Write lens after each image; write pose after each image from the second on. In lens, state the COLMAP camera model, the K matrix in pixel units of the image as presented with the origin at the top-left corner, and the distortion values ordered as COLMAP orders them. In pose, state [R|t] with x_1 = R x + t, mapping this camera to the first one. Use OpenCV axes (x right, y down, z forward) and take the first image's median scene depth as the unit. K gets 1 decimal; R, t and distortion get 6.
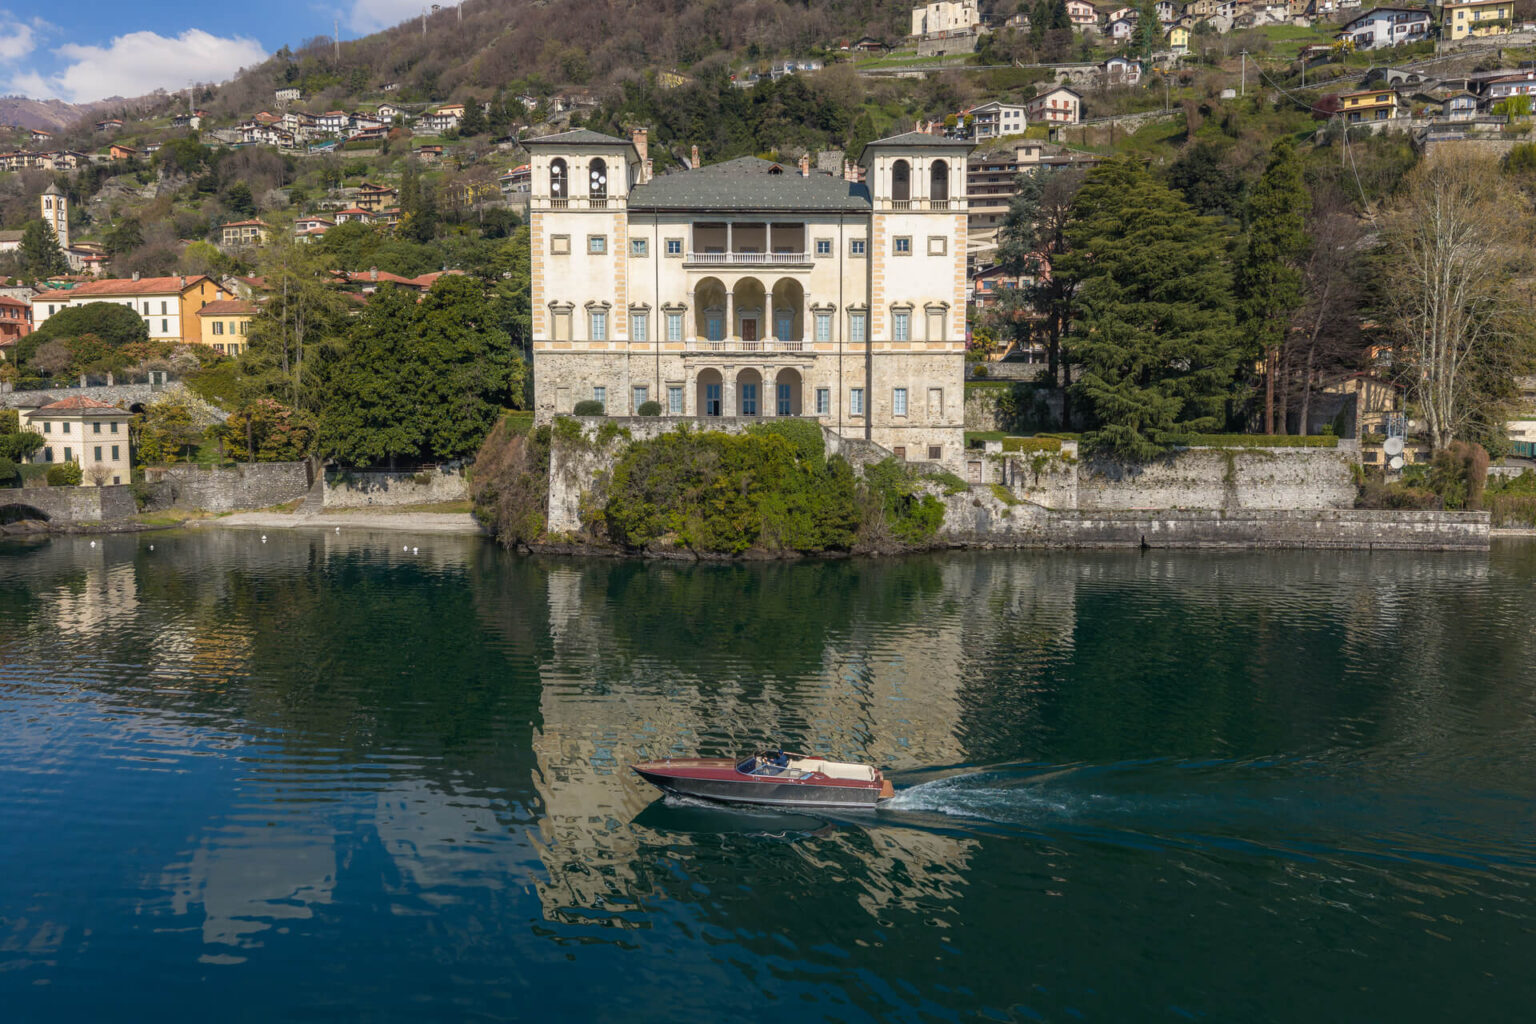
lens RADIAL K [[1279.2, 0, 774.7], [0, 1279.2, 513.1], [0, 0, 1]] dist [0.057619, -0.096913]
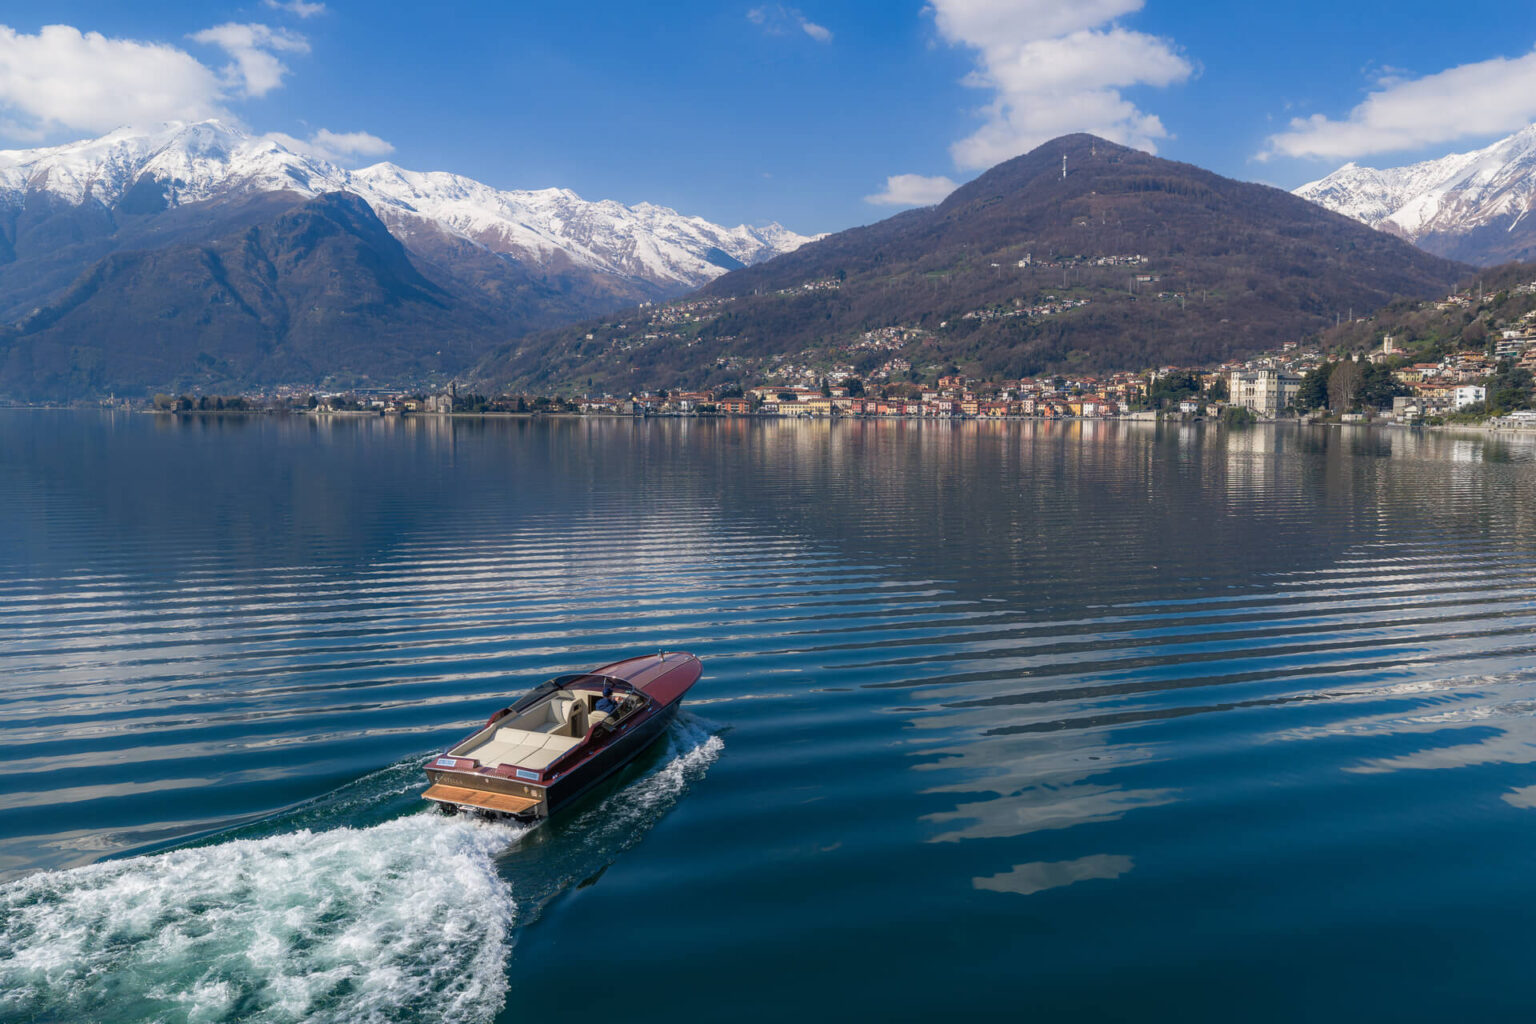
lens RADIAL K [[1279.2, 0, 774.7], [0, 1279.2, 513.1], [0, 0, 1]] dist [0.057619, -0.096913]
pose [[0.226012, 0.079604, -0.970867, 6.701532], [-0.094348, 0.993759, 0.059517, 0.359369], [0.969545, 0.078148, 0.232112, -3.374824]]
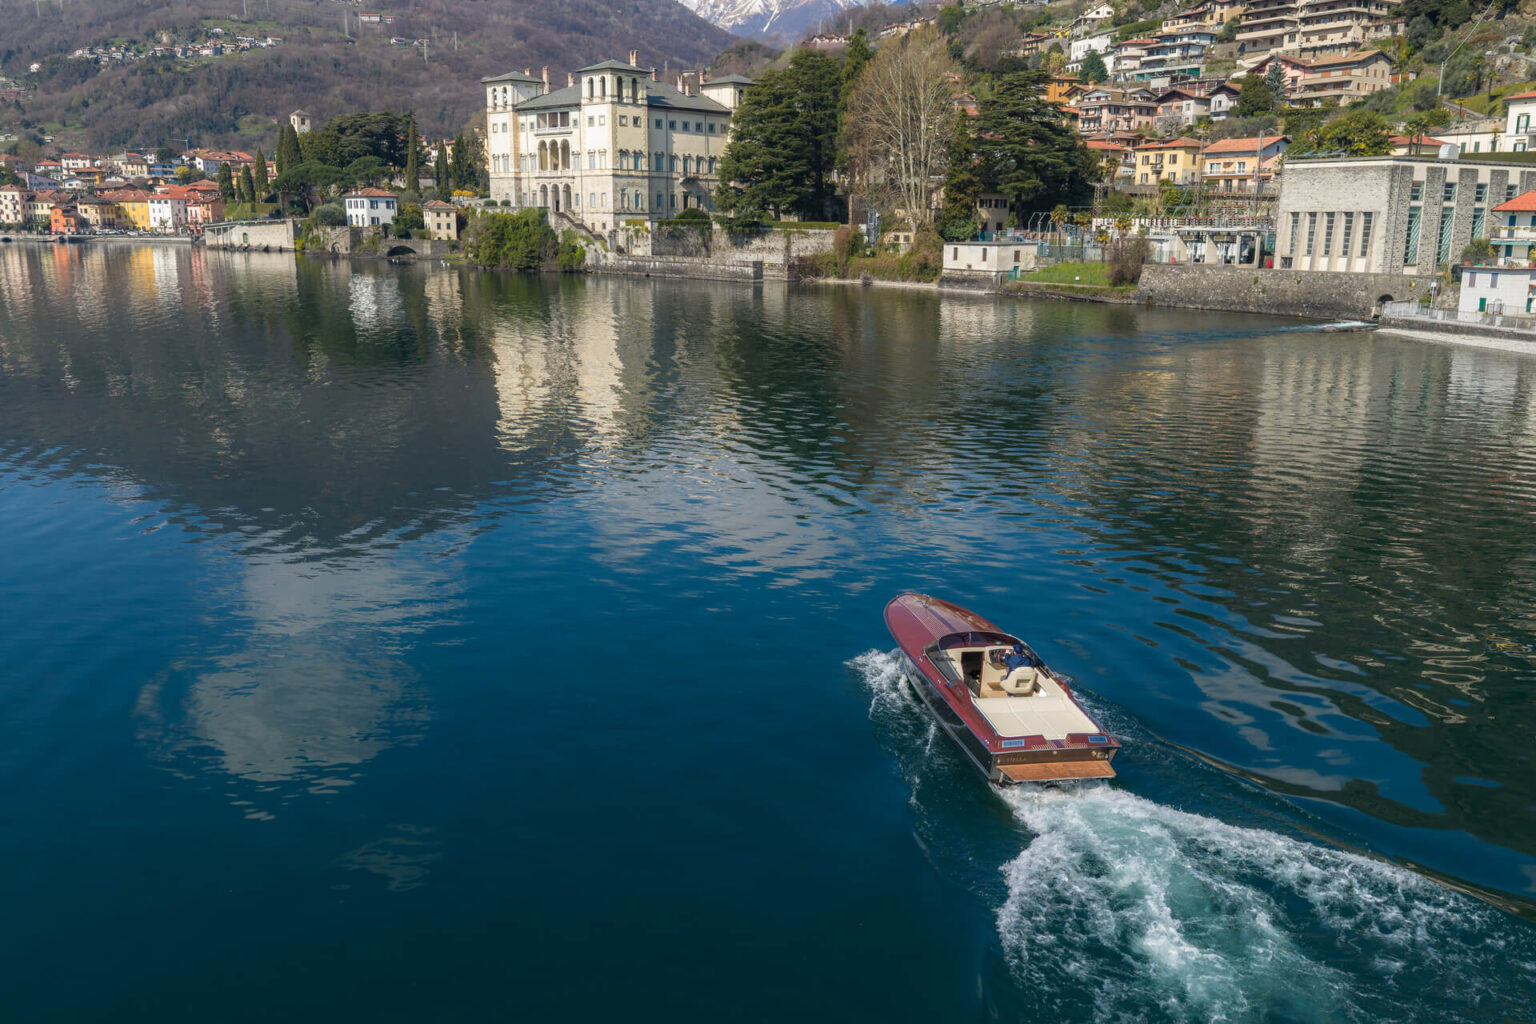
lens RADIAL K [[1319.1, 0, 776.4], [0, 1319.1, 510.2], [0, 0, 1]] dist [0.020010, -0.019315]
pose [[0.691039, 0.160058, -0.704873, 1.840961], [-0.072461, 0.985602, 0.152765, 0.055859], [0.719176, -0.054491, 0.692688, -0.261290]]
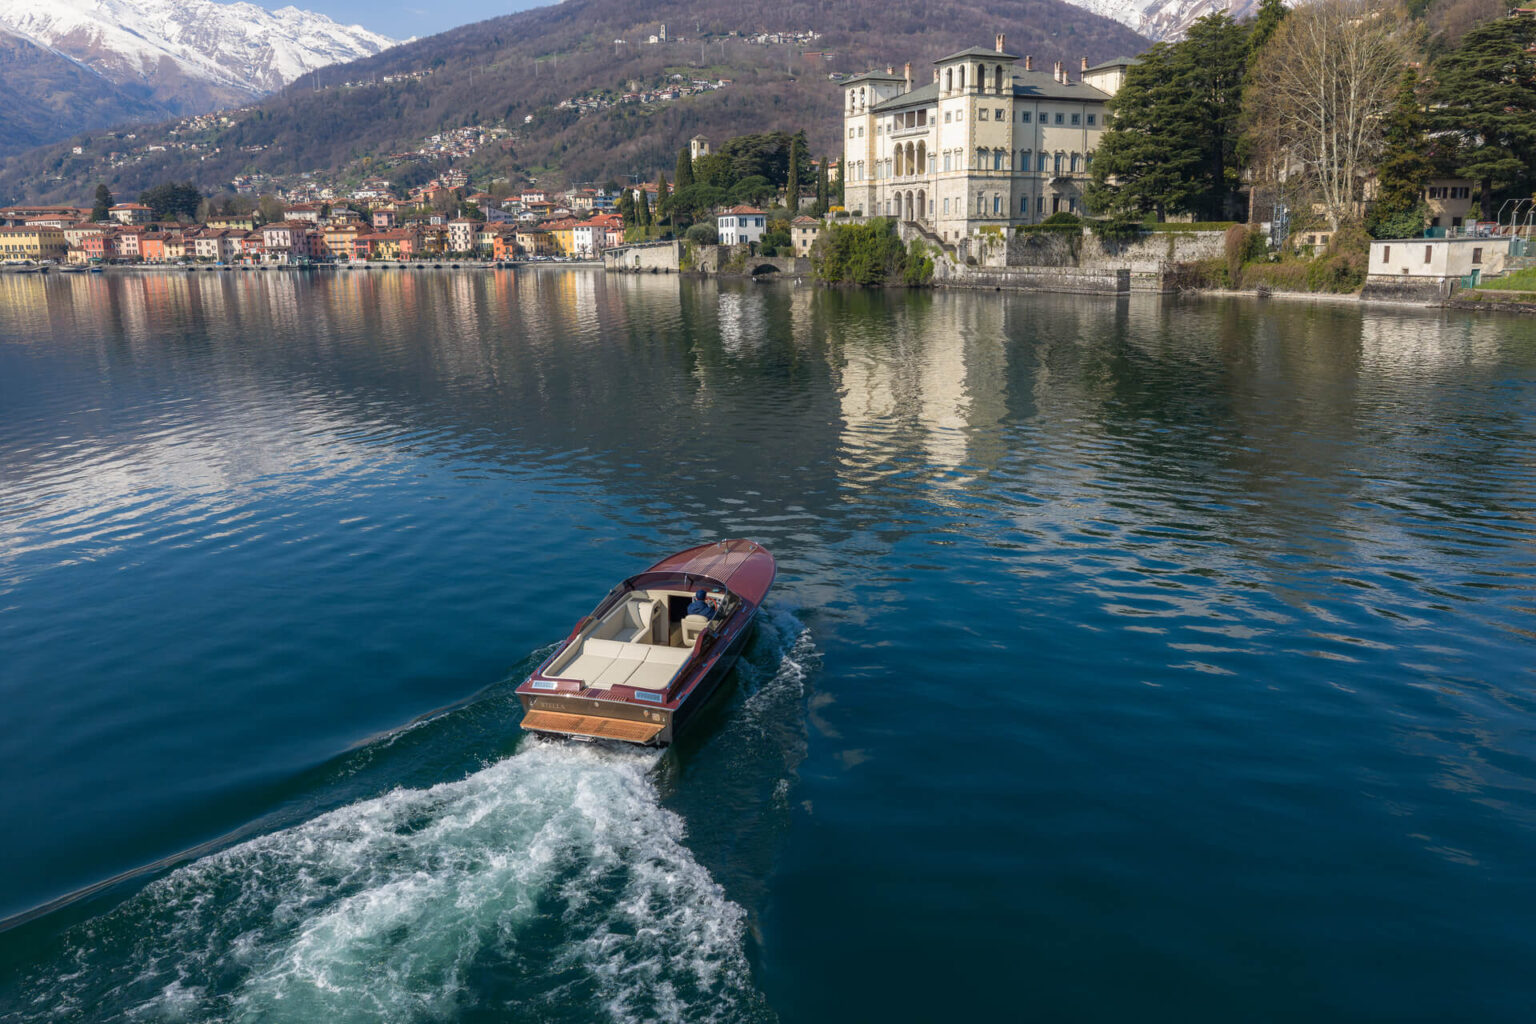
lens RADIAL K [[1275.8, 0, 768.0], [0, 1275.8, 512.0], [0, 0, 1]] dist [0.021276, -0.022665]
pose [[0.420889, 0.180103, -0.889053, 1.661398], [-0.069175, 0.983610, 0.166510, 0.054210], [0.904471, -0.008582, 0.426449, 0.004216]]
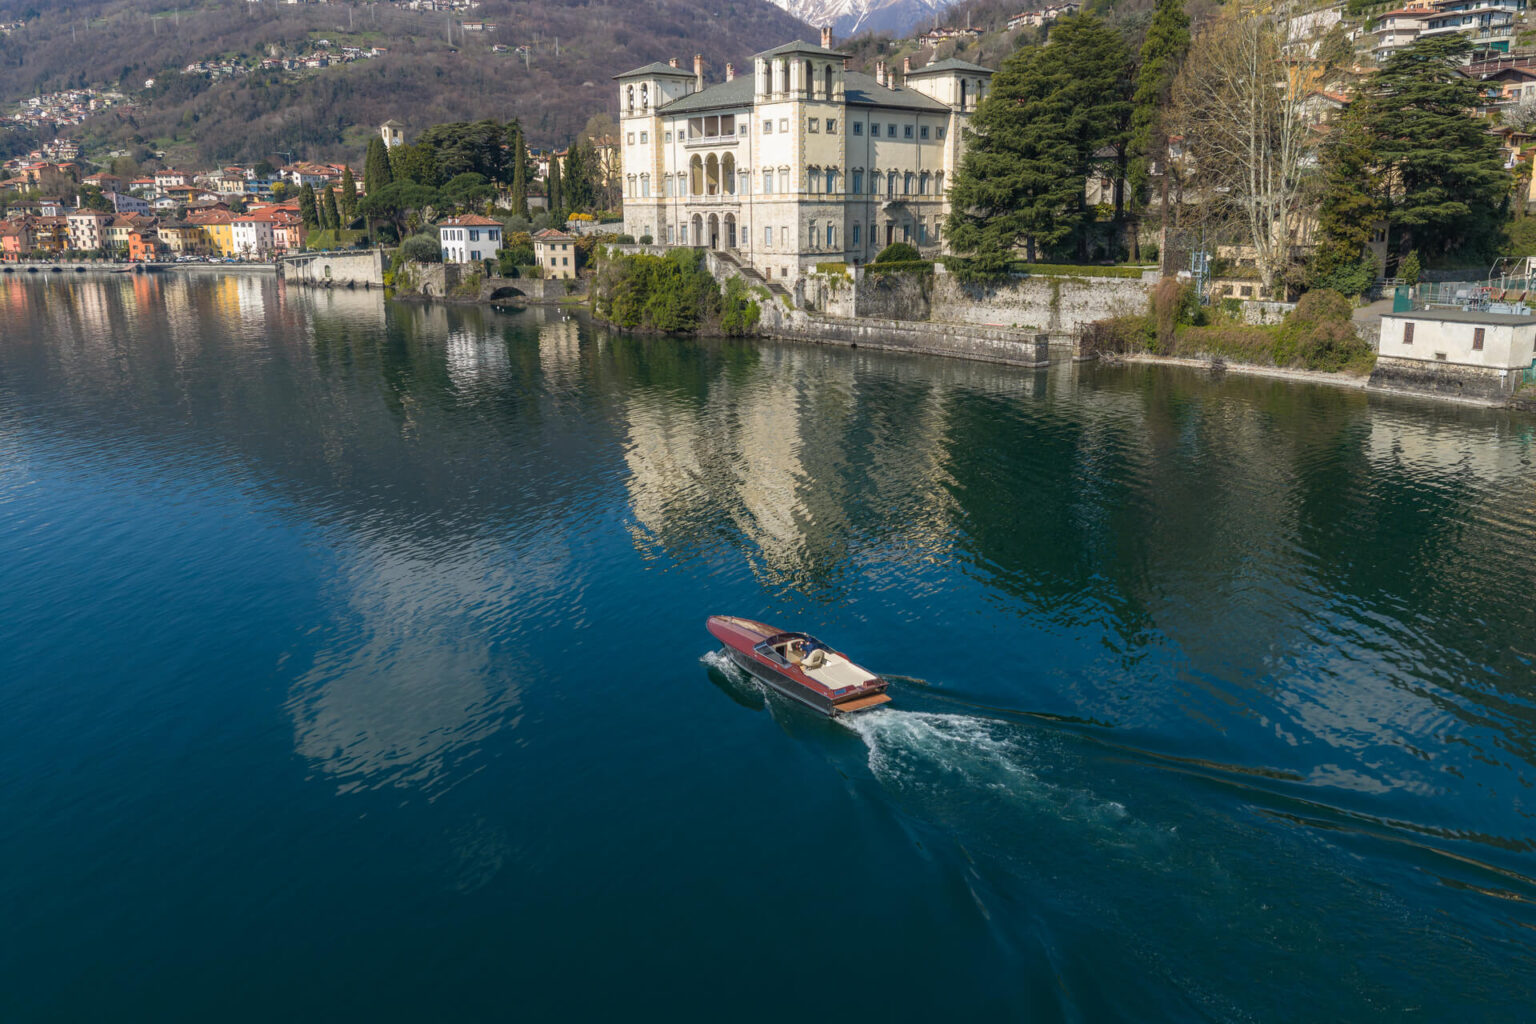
lens RADIAL K [[1275.8, 0, 768.0], [0, 1275.8, 512.0], [0, 0, 1]] dist [0.021276, -0.022665]
pose [[0.638252, 0.167863, -0.751303, 1.245116], [-0.061437, 0.983931, 0.167646, -0.021000], [0.767372, -0.060842, 0.638309, 0.047761]]
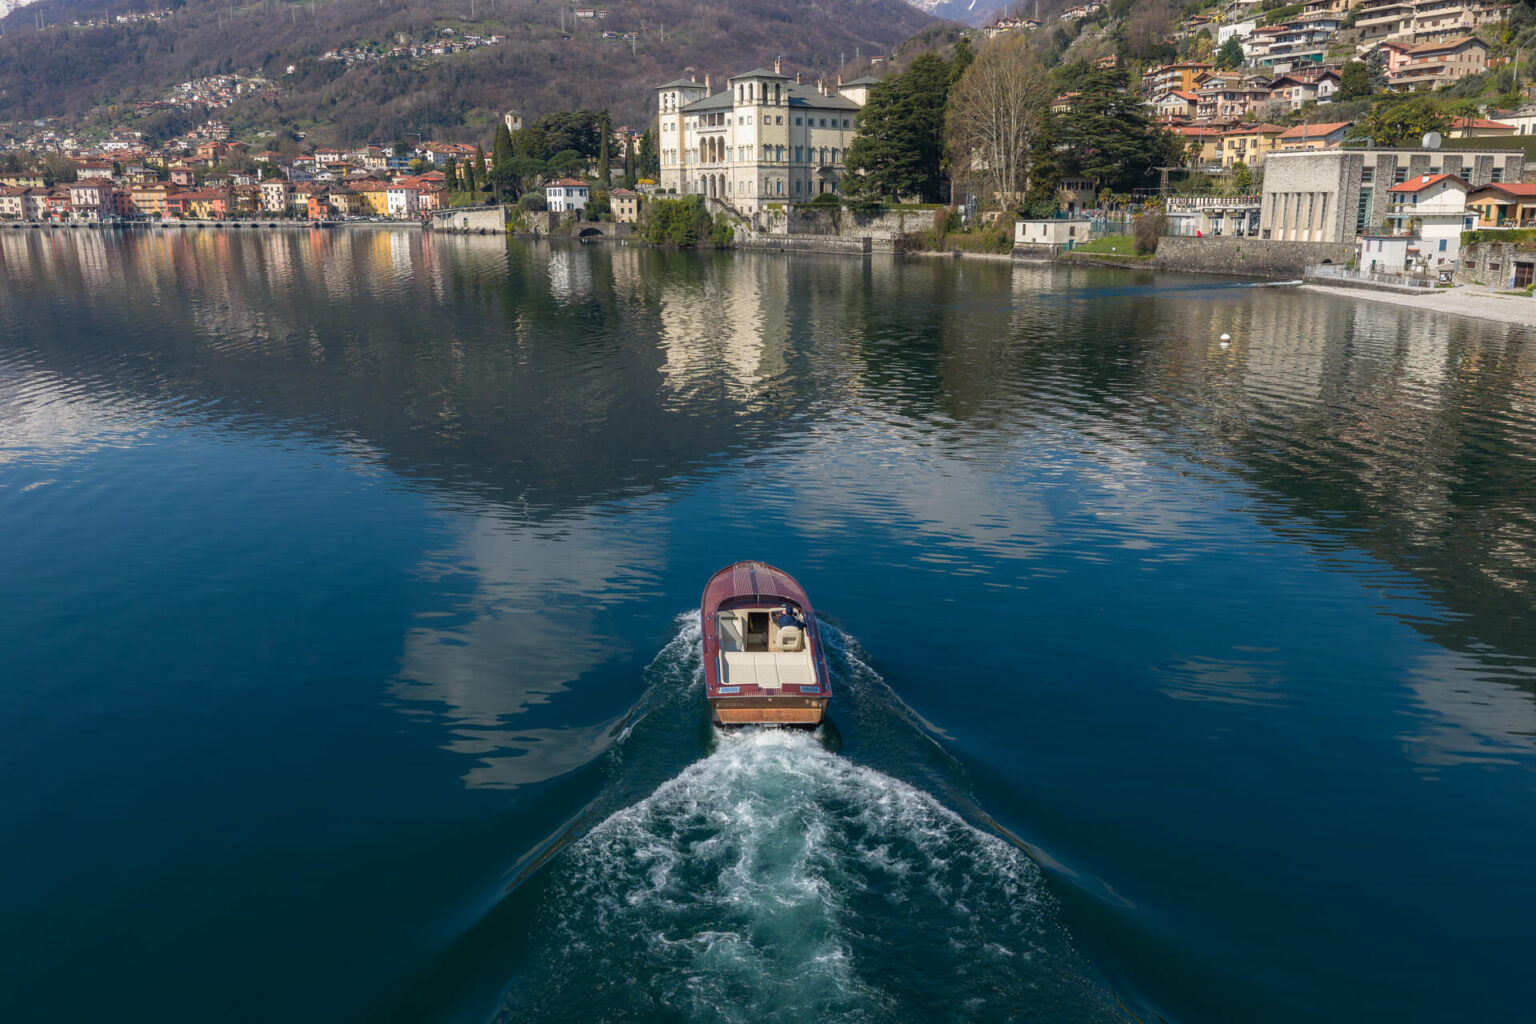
lens RADIAL K [[1307.6, 0, 774.5], [0, 1307.6, 511.8], [0, 0, 1]] dist [0.022895, -0.025300]
pose [[0.573856, 0.187574, -0.797186, 2.199786], [-0.070243, 0.981103, 0.180284, 0.063038], [0.815938, -0.047461, 0.576188, -0.393005]]
